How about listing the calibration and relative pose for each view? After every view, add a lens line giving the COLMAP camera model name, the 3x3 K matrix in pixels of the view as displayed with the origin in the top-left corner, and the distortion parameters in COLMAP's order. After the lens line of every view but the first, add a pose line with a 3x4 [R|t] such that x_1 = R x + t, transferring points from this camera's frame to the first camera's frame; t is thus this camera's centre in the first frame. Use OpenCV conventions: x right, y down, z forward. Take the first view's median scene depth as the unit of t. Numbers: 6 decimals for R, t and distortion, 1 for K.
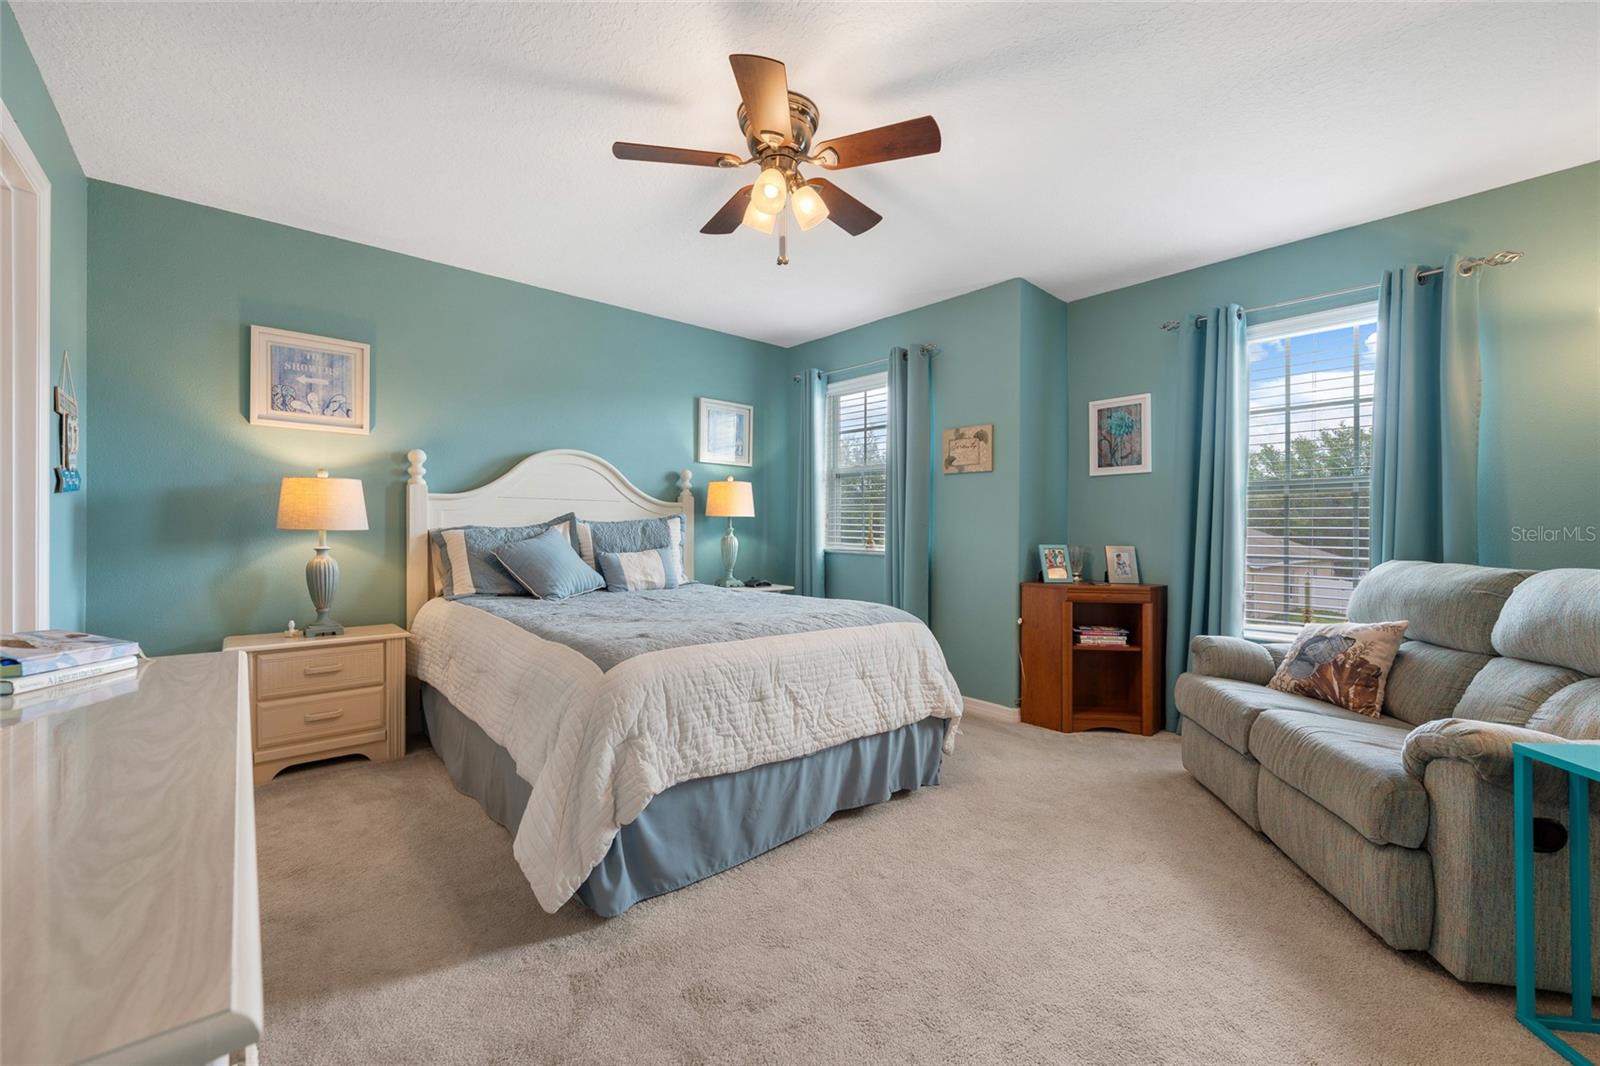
lens RADIAL K [[655.9, 0, 807.1], [0, 655.9, 527.5], [0, 0, 1]] dist [0.000614, -0.000191]
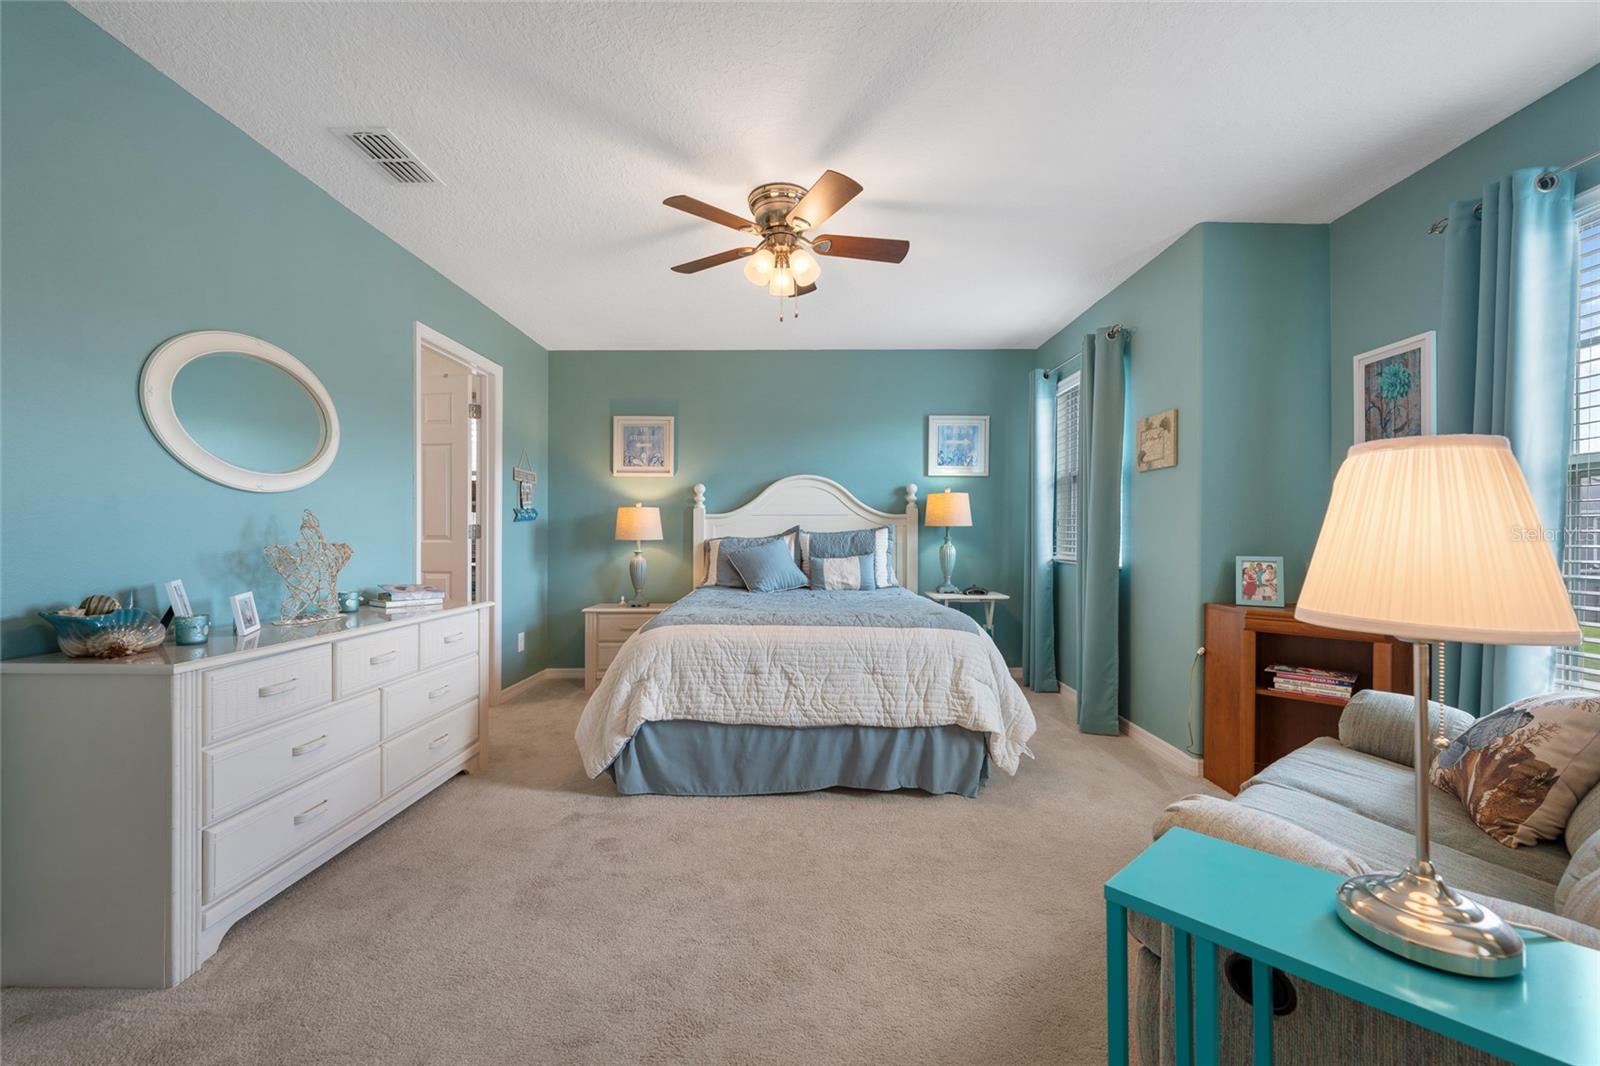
lens RADIAL K [[655.3, 0, 794.5], [0, 655.3, 539.8], [0, 0, 1]] dist [-0.001345, -0.000290]
pose [[0.737629, -0.003969, -0.675195, 0.583723], [0.005871, 0.999983, 0.000536, 0.004054], [0.675181, -0.004359, 0.737639, 0.086907]]
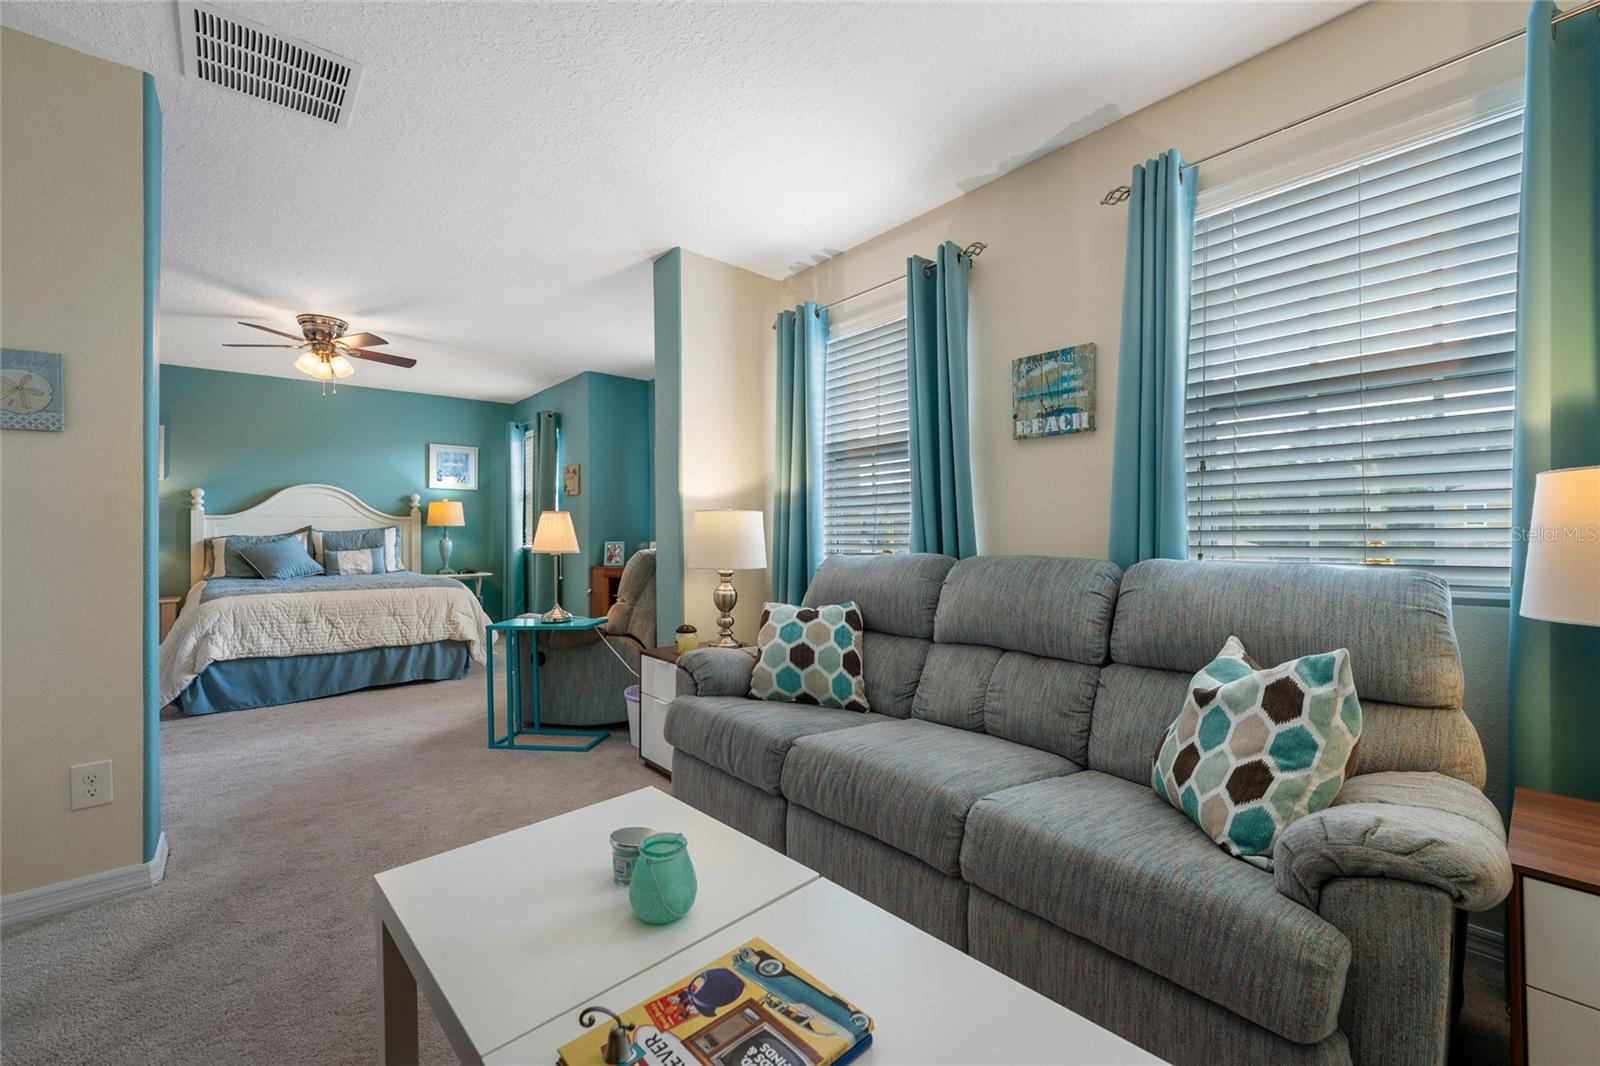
lens RADIAL K [[672.5, 0, 821.6], [0, 672.5, 528.6], [0, 0, 1]] dist [-0.001712, -0.000913]
pose [[0.999835, -0.015019, -0.010255, 1.045254], [0.015009, 0.999887, -0.001085, 0.005131], [0.010270, 0.000931, 0.999947, -0.690987]]
